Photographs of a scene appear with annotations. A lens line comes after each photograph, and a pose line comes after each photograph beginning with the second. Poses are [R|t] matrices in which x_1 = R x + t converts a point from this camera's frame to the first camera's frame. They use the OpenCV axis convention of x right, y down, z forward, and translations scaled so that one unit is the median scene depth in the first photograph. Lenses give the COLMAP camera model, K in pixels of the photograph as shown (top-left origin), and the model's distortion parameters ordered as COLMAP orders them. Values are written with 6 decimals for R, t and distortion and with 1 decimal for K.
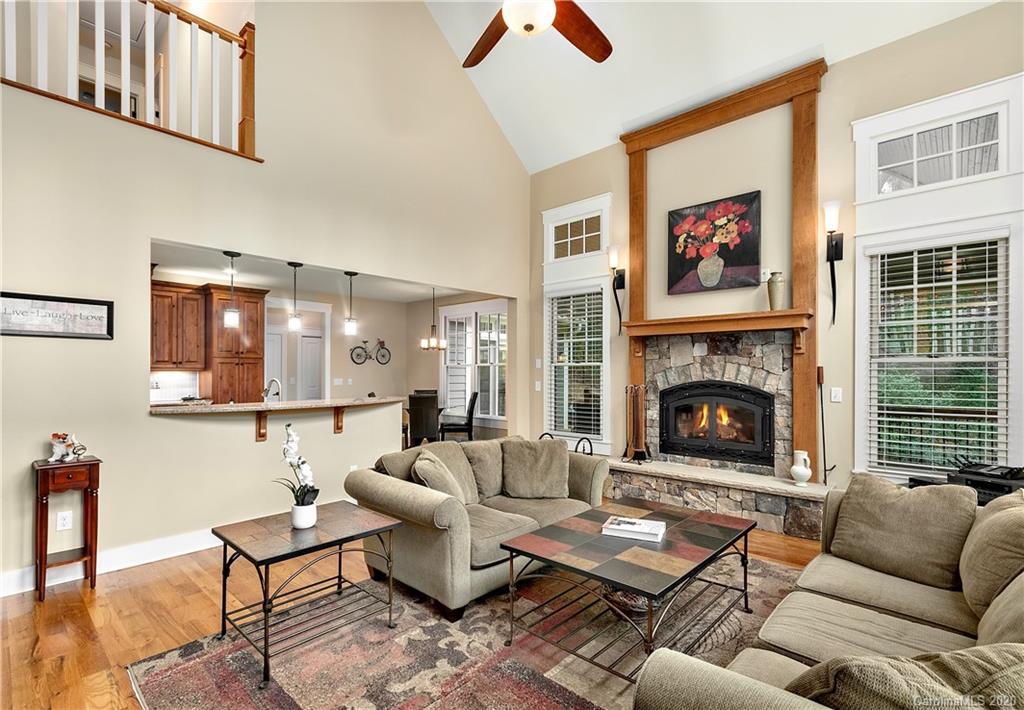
lens RADIAL K [[479.7, 0, 505.4], [0, 479.7, 370.0], [0, 0, 1]] dist [0.001258, -0.000090]
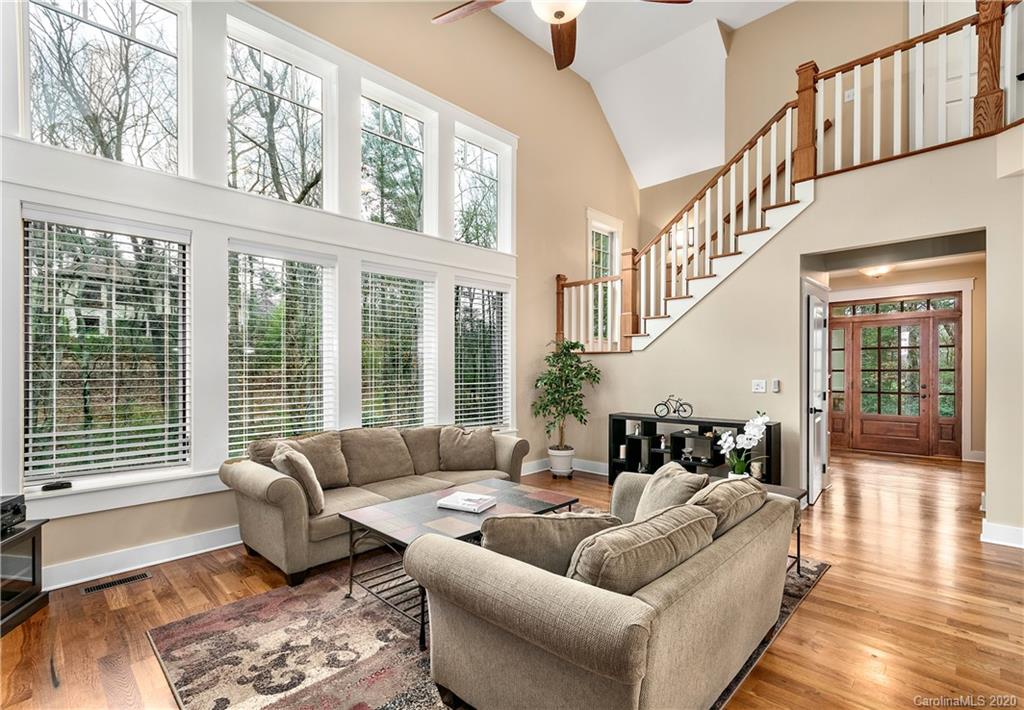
lens RADIAL K [[476.8, 0, 512.0], [0, 476.8, 355.0], [0, 0, 1]] dist [0.000588, -0.000012]
pose [[-0.999784, 0.001996, 0.020707, 0.078465], [0.001293, 0.999424, -0.033920, 0.007153], [-0.020762, -0.033885, -0.999210, 1.219099]]
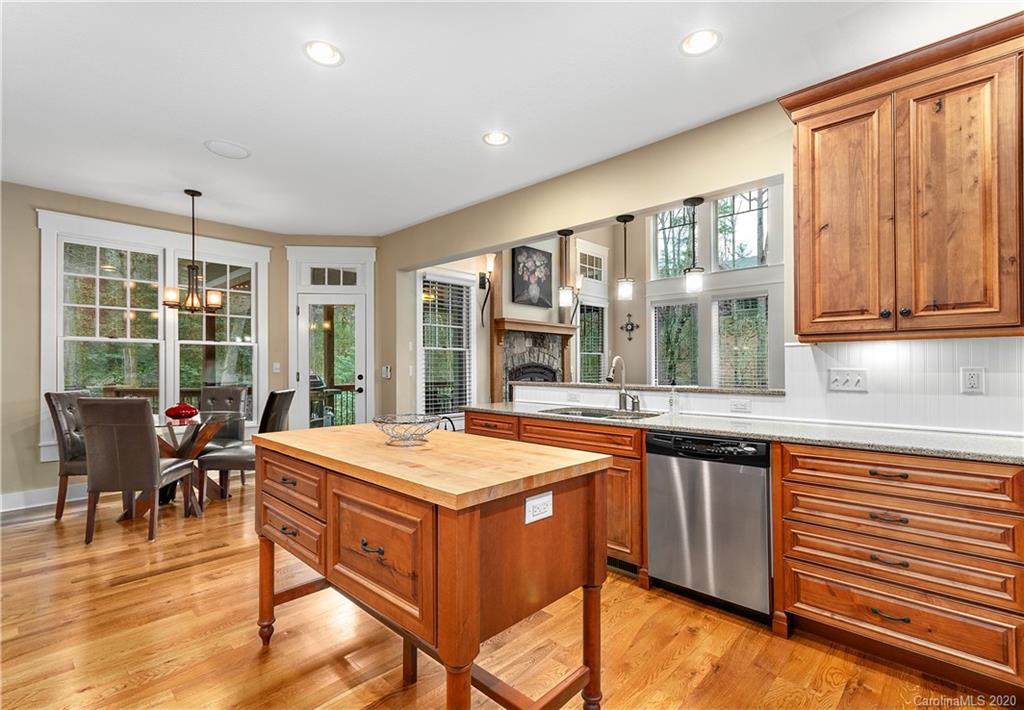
lens RADIAL K [[476.8, 0, 512.0], [0, 476.8, 355.0], [0, 0, 1]] dist [0.000588, -0.000012]
pose [[0.011287, 0.021432, 0.999707, -1.204244], [-0.004551, 0.999761, -0.021382, 0.031325], [-0.999926, -0.004309, 0.011382, 1.135662]]
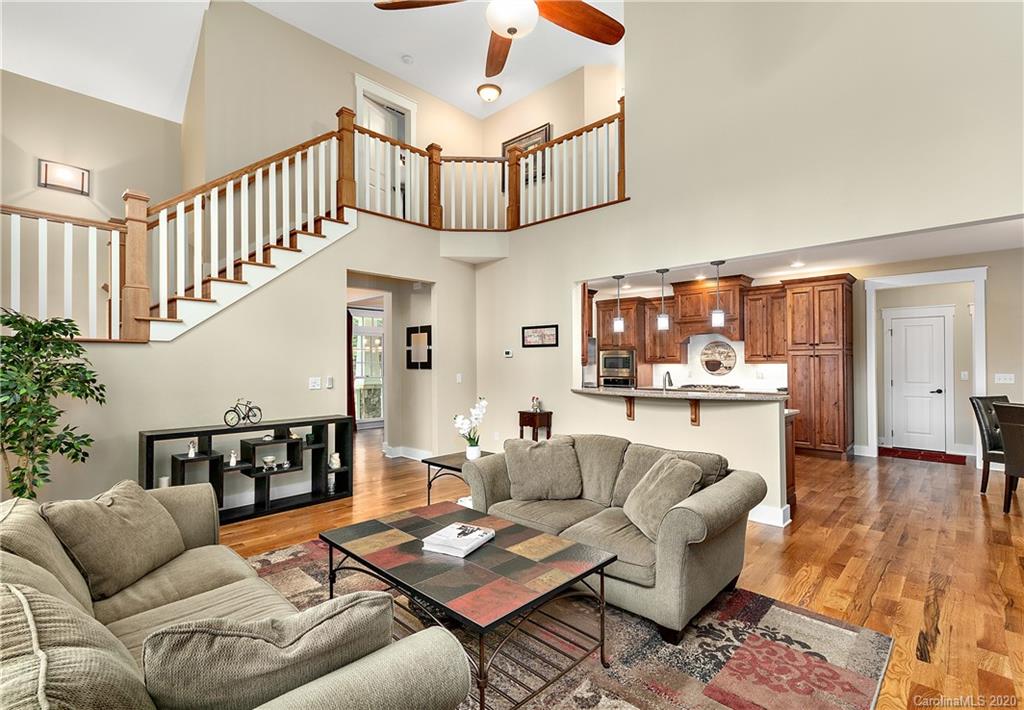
lens RADIAL K [[476.8, 0, 512.0], [0, 476.8, 355.0], [0, 0, 1]] dist [0.000588, -0.000012]
pose [[-0.011840, -0.021180, -0.999706, 0.662076], [0.007323, 0.999747, -0.021267, 0.001871], [0.999903, -0.007572, -0.011682, 0.627508]]
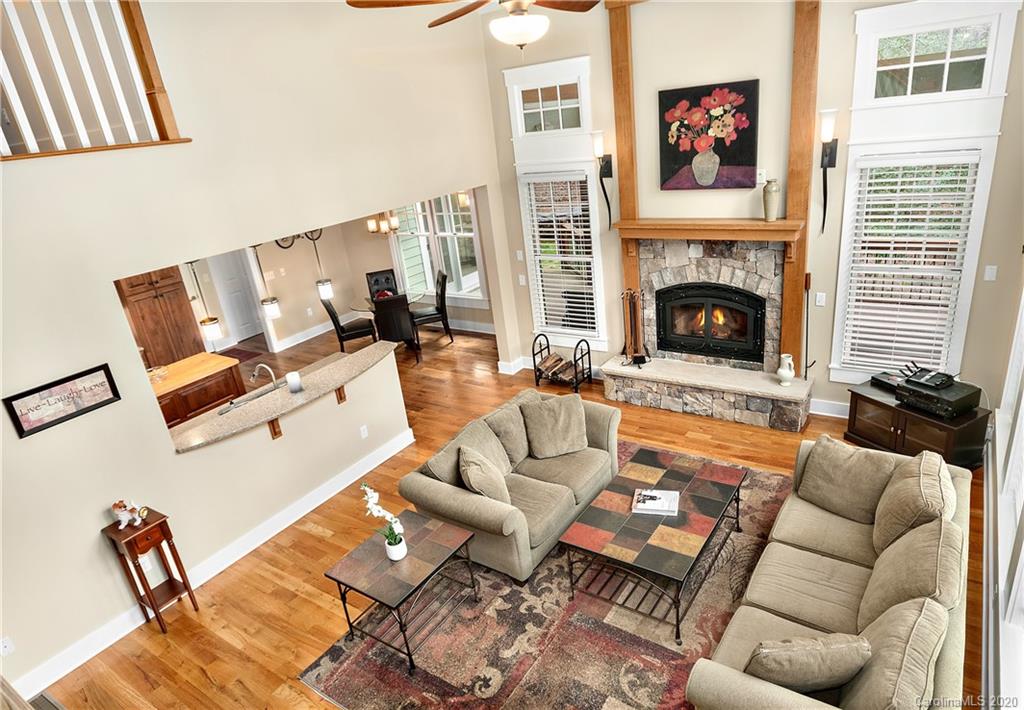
lens RADIAL K [[617.7, 0, 530.1], [0, 617.7, 358.1], [0, 0, 1]] dist [-0.002579, 0.000294]
pose [[0.980805, -0.160825, 0.110261, -0.099542], [0.109323, 0.921768, 0.372011, -0.374830], [-0.161464, -0.352816, 0.921656, -0.179308]]
